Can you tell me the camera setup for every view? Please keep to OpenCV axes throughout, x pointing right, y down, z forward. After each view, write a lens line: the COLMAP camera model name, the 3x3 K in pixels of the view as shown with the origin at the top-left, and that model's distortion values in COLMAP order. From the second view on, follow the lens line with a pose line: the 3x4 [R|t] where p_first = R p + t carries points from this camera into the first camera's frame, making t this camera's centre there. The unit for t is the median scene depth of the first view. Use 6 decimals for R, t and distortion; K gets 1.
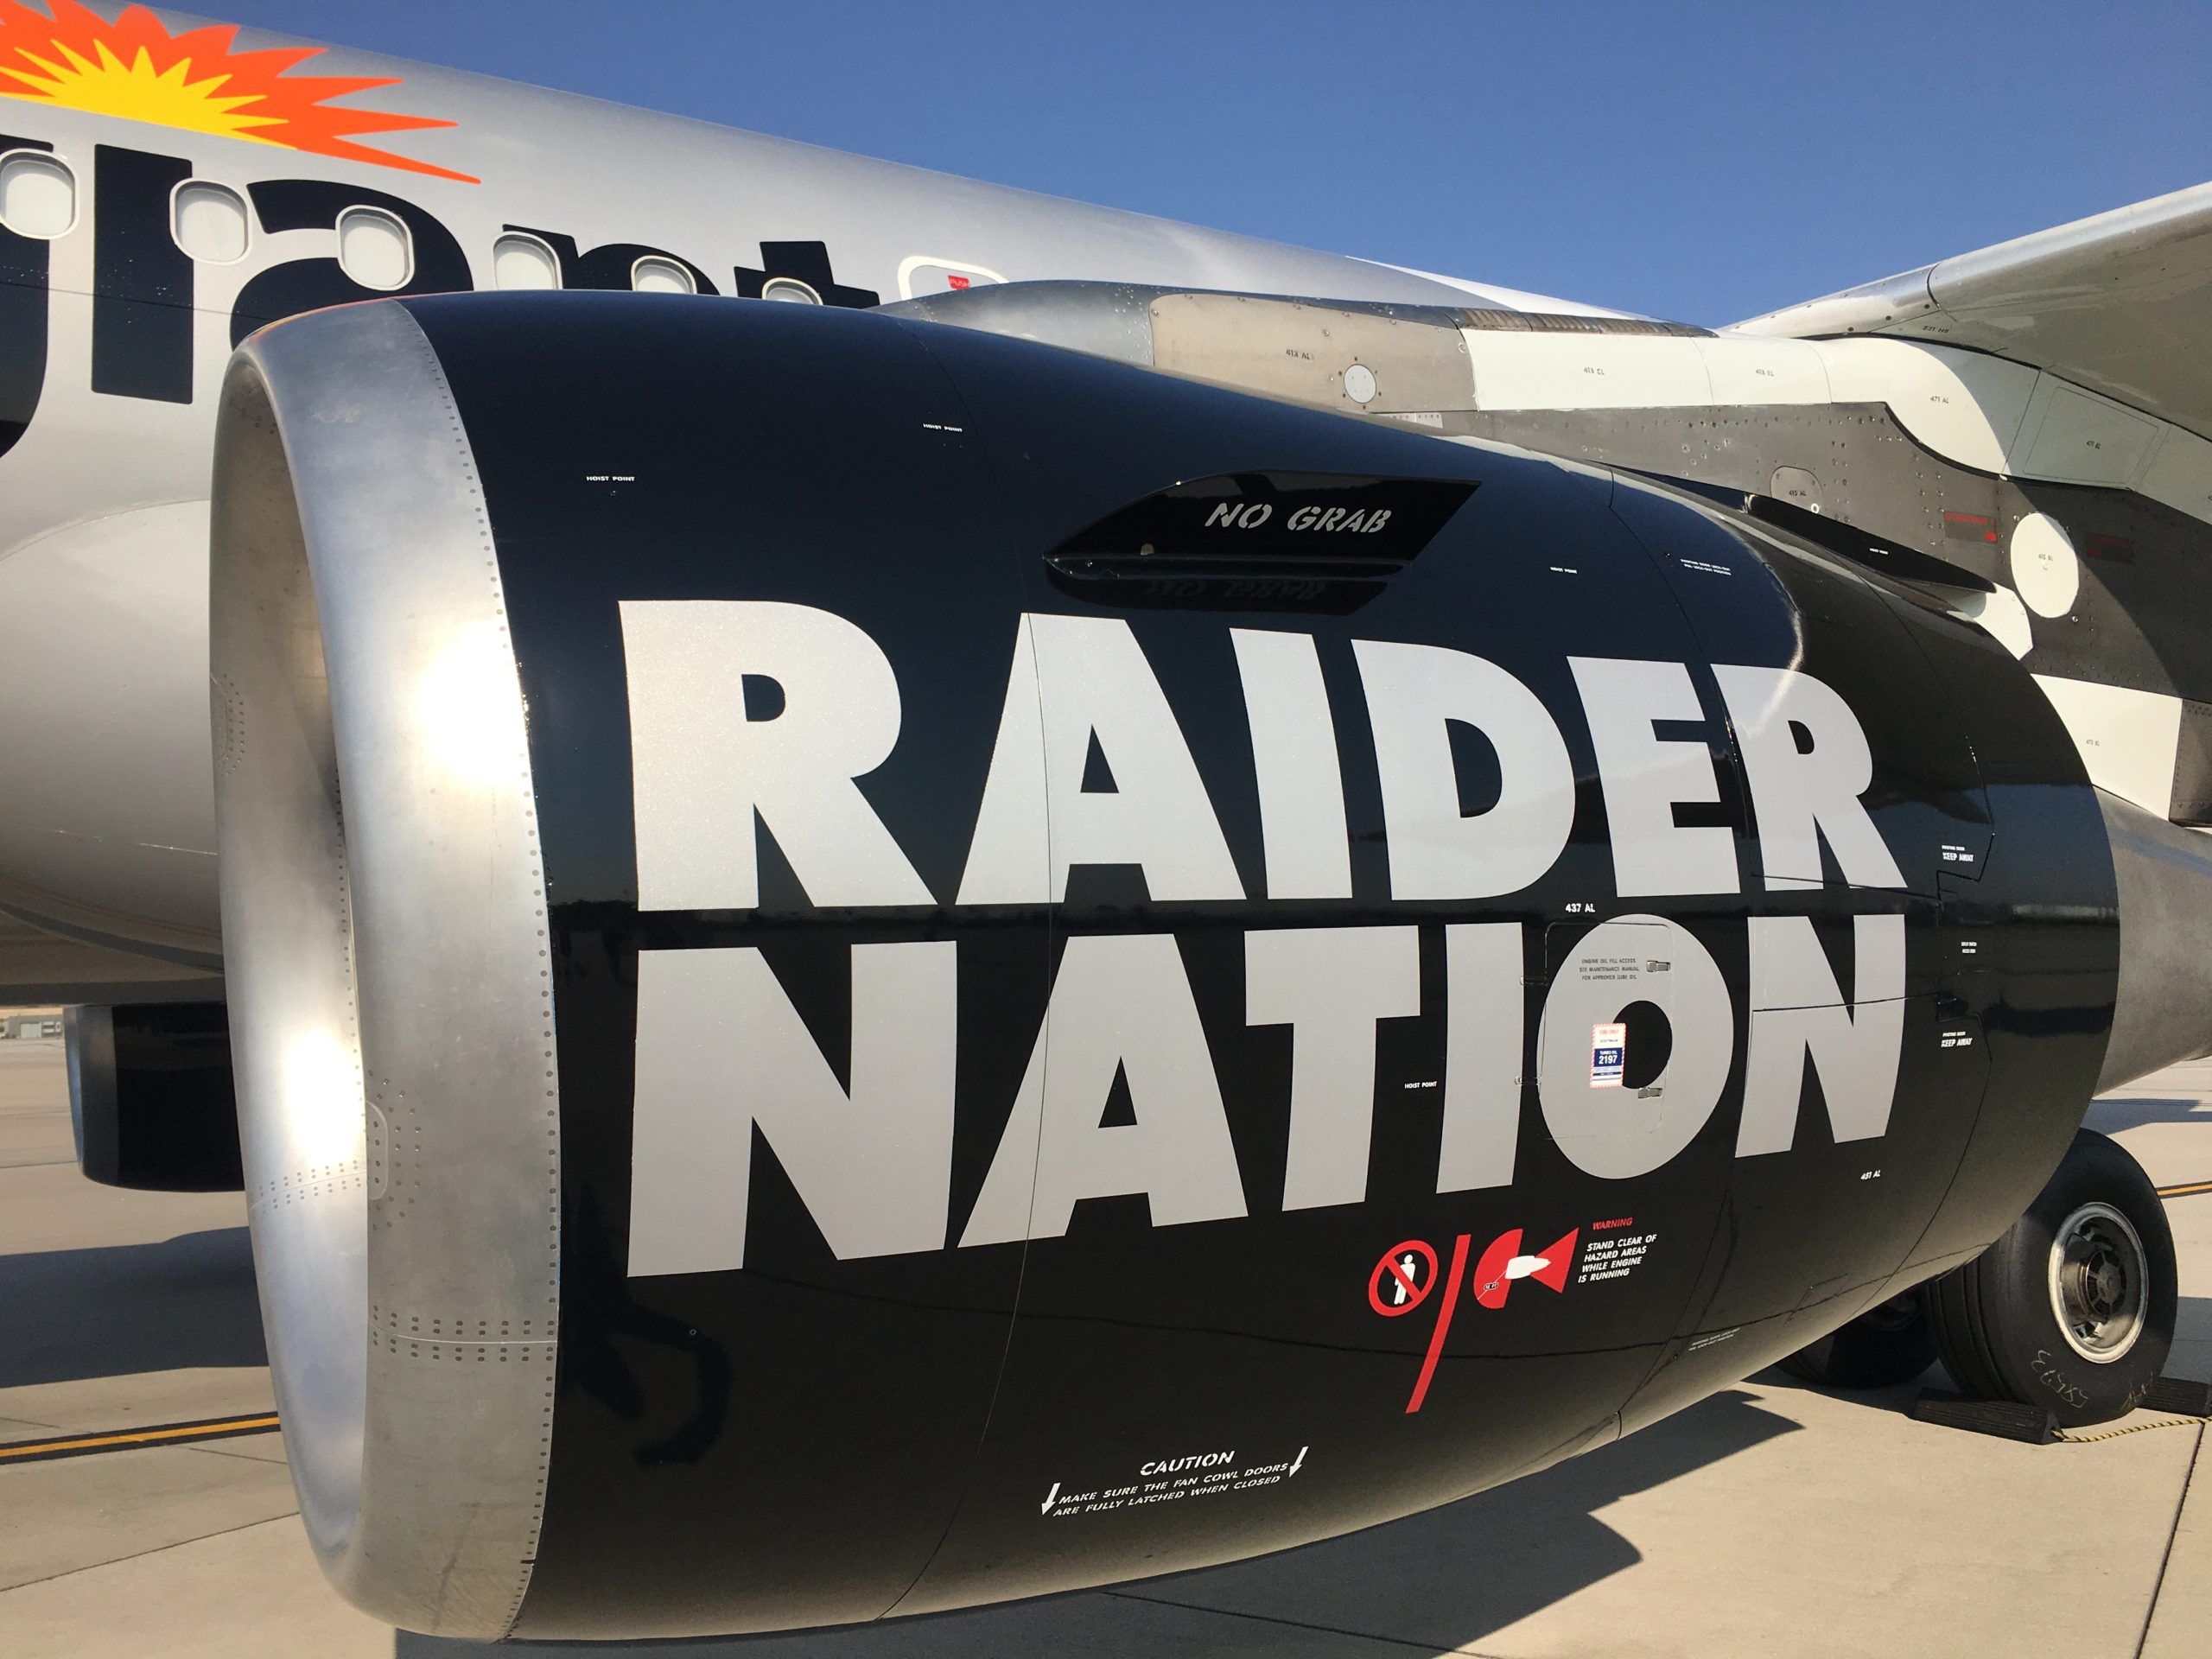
lens RADIAL K [[1912.9, 0, 1061.6], [0, 1912.9, 823.1], [0, 0, 1]] dist [0.059130, -0.002210]
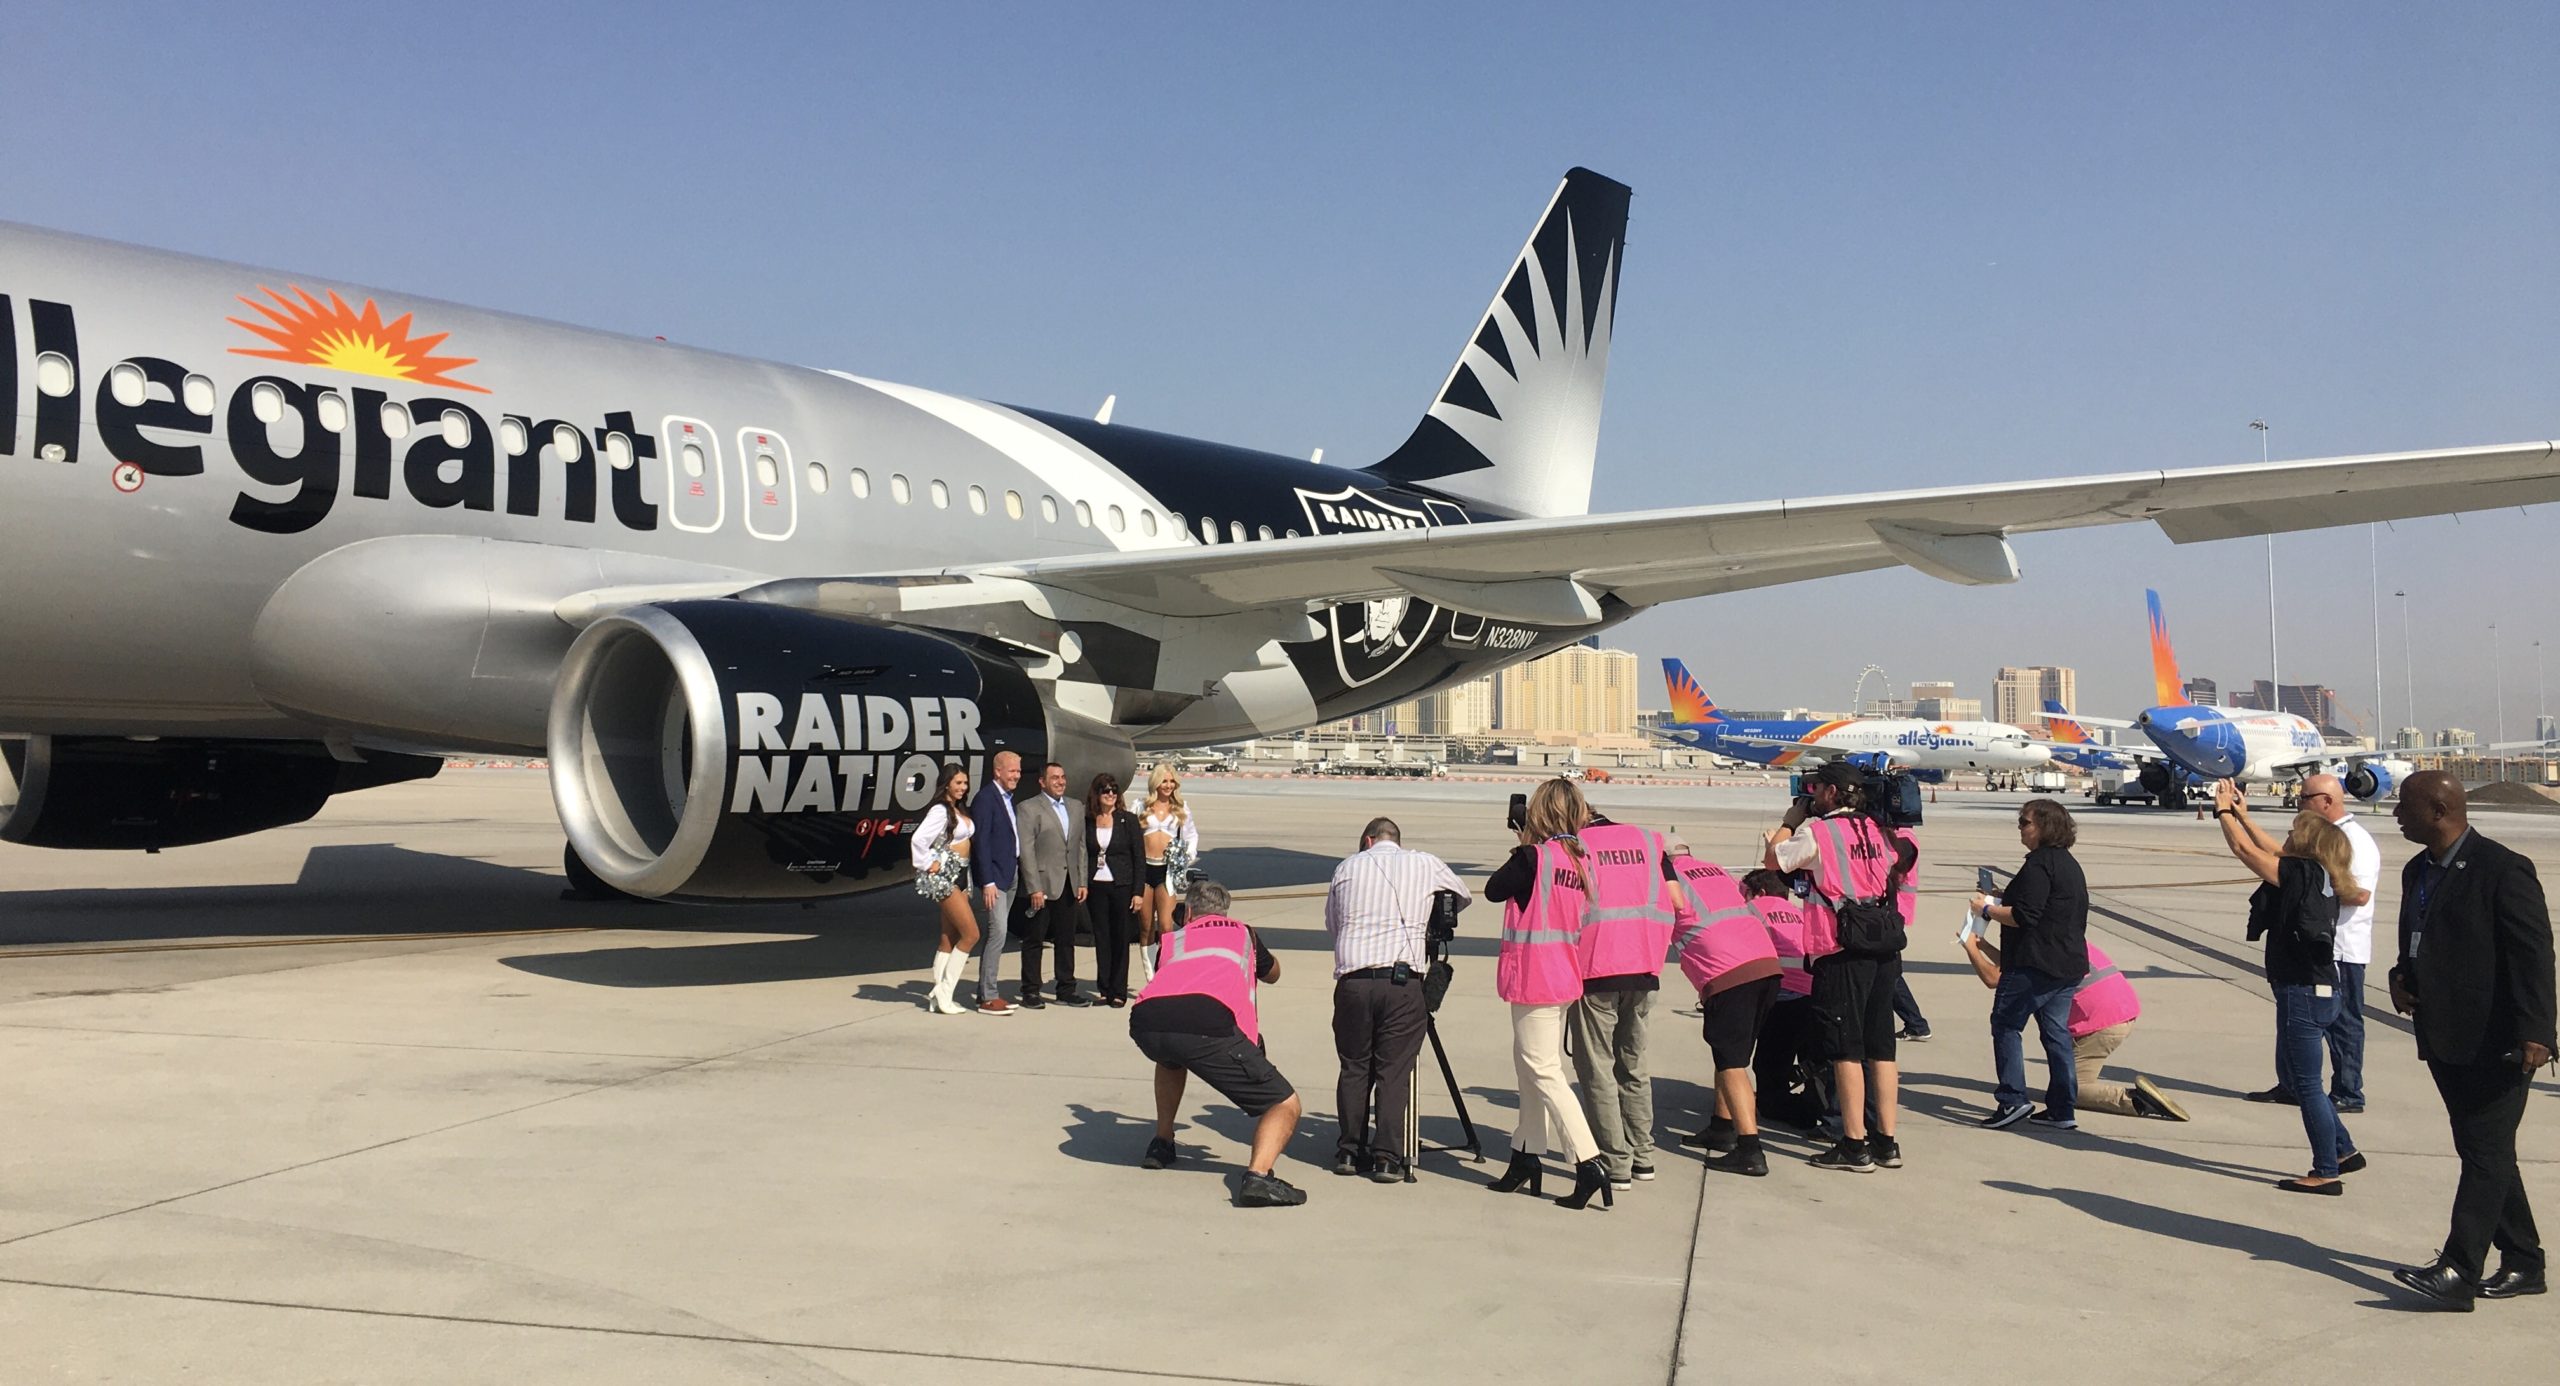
lens RADIAL K [[2138.4, 0, 1261.9], [0, 2138.4, 566.7], [0, 0, 1]] dist [0.074826, -0.126497]
pose [[0.932820, 0.084681, 0.350250, -0.783814], [-0.085246, 0.996264, -0.013834, -0.402368], [-0.350113, -0.016953, 0.936554, -4.131856]]
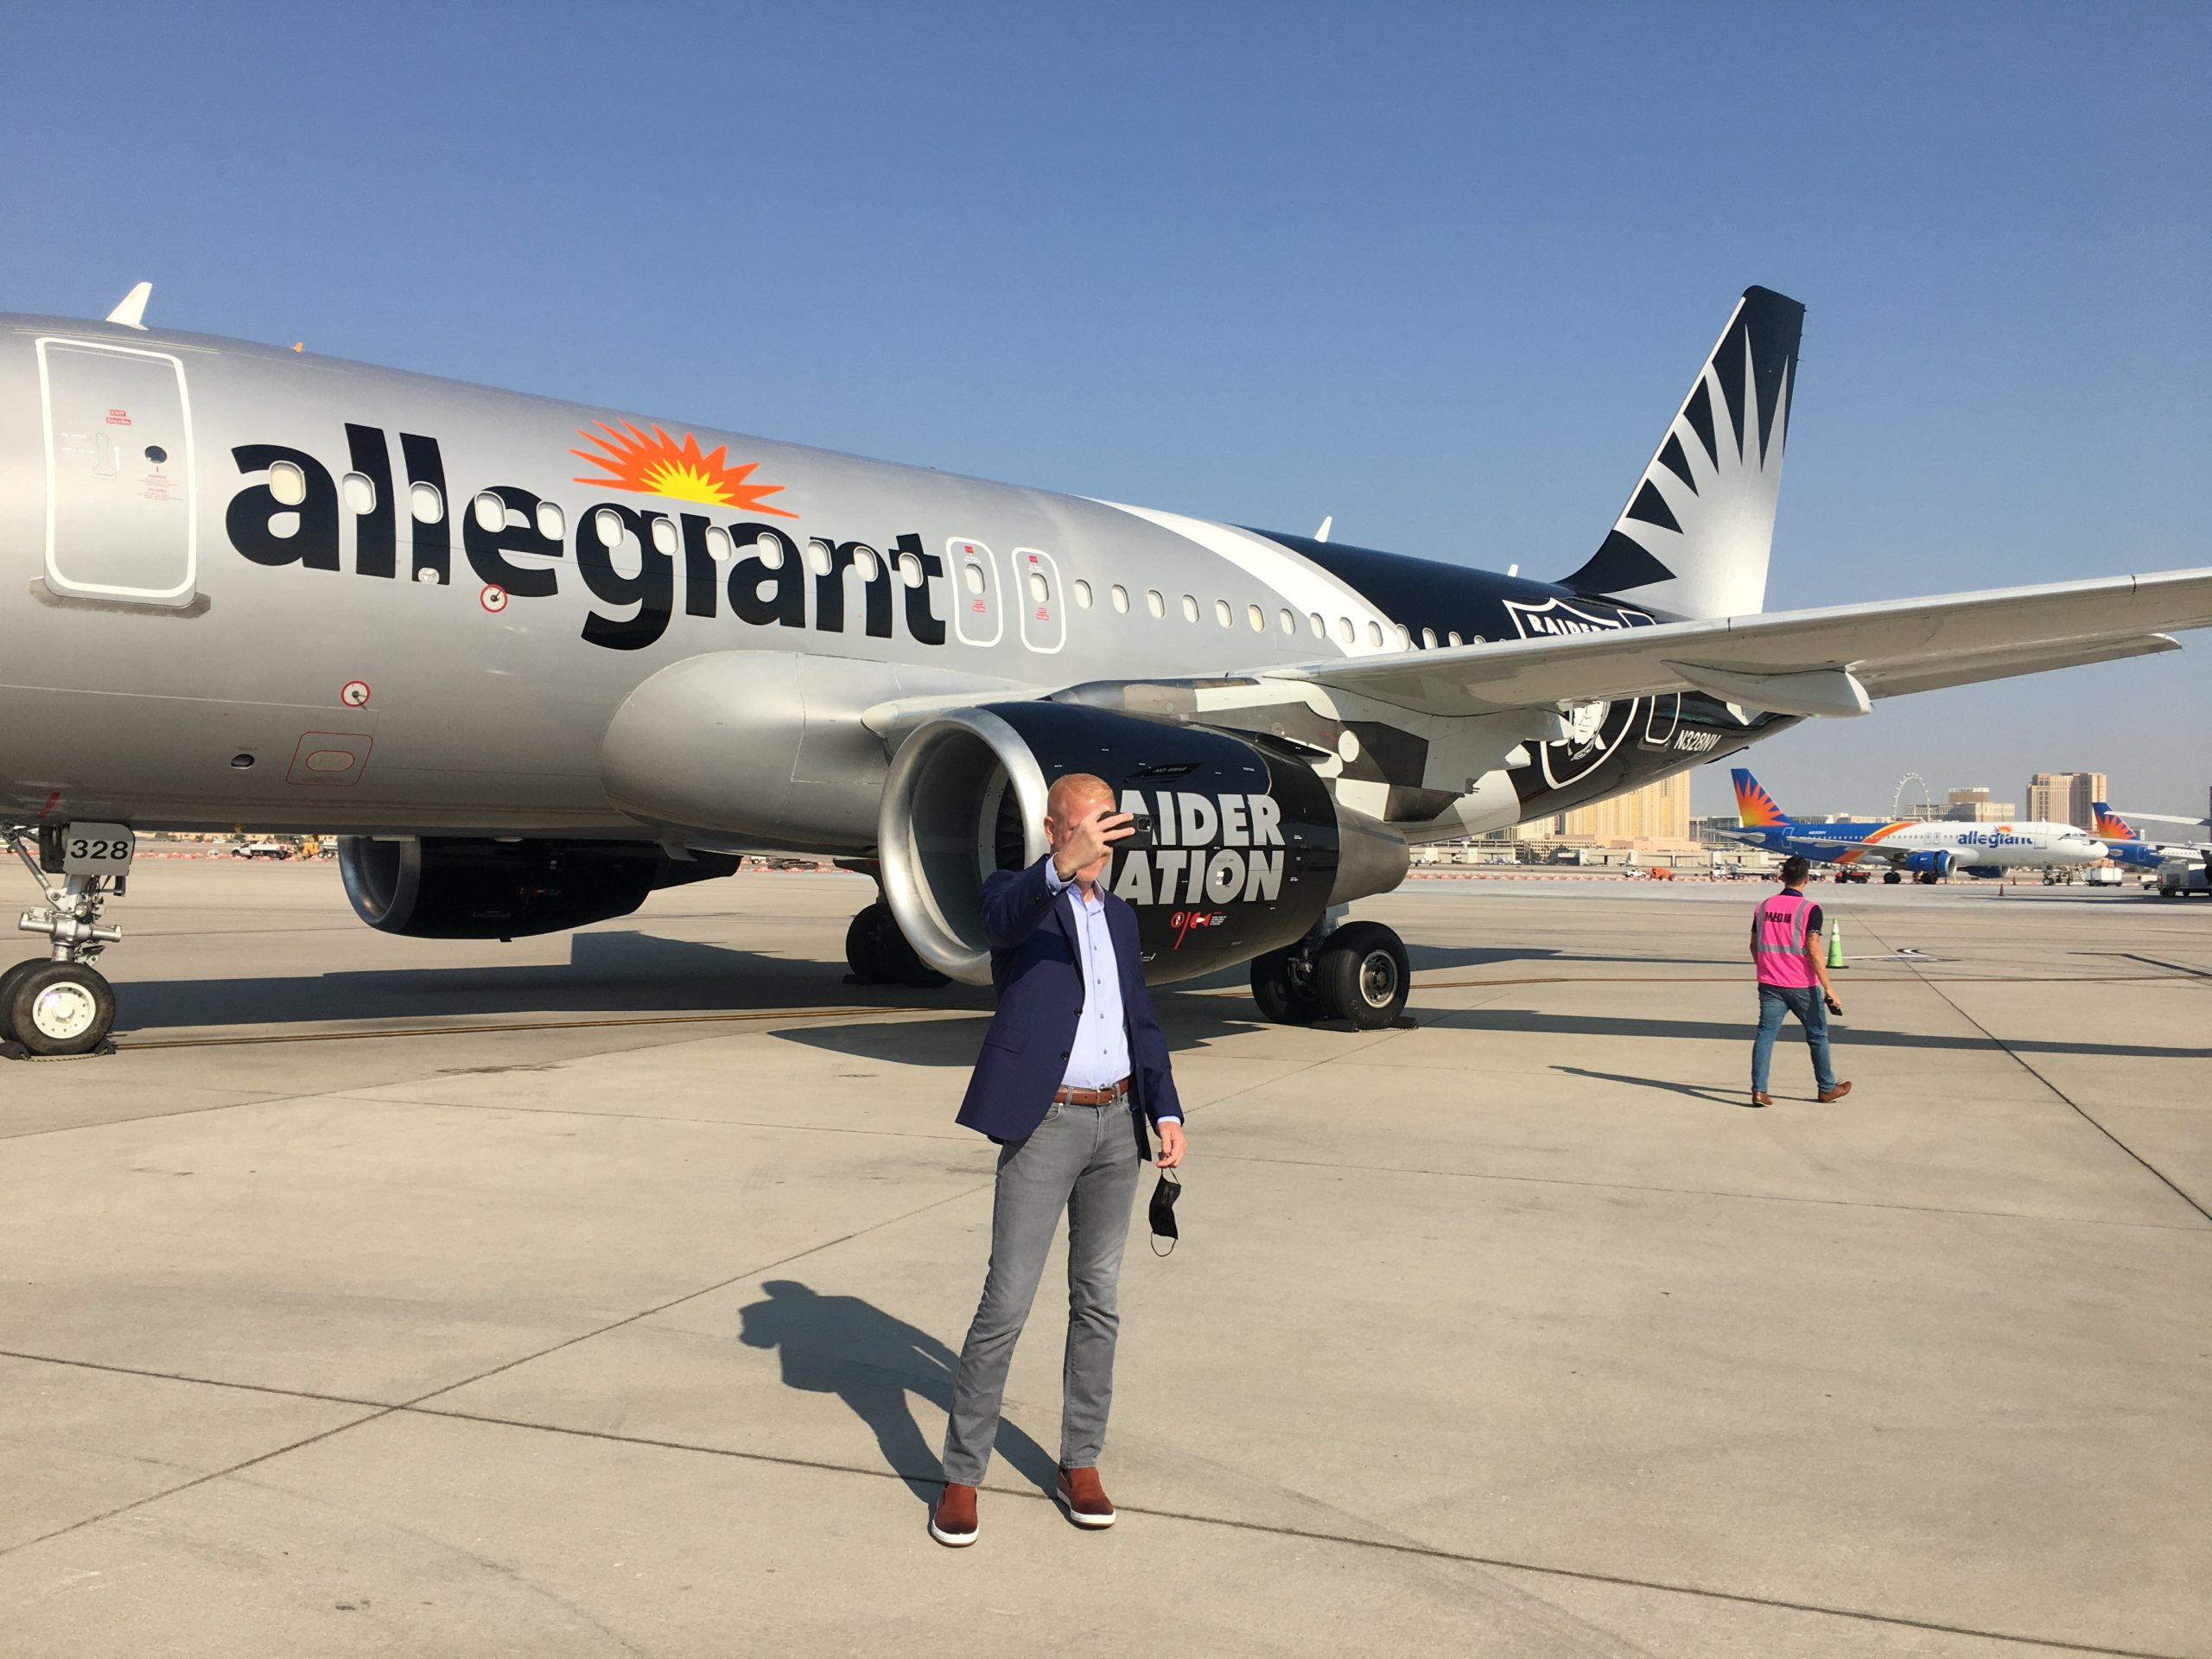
lens RADIAL K [[1842.6, 0, 1106.0], [0, 1842.6, 829.5], [0, 0, 1]] dist [0.055074, -0.071420]
pose [[0.973401, 0.051293, 0.223292, -1.021771], [-0.068157, 0.995322, 0.068479, -0.294455], [-0.218735, -0.081876, 0.972343, -3.386472]]
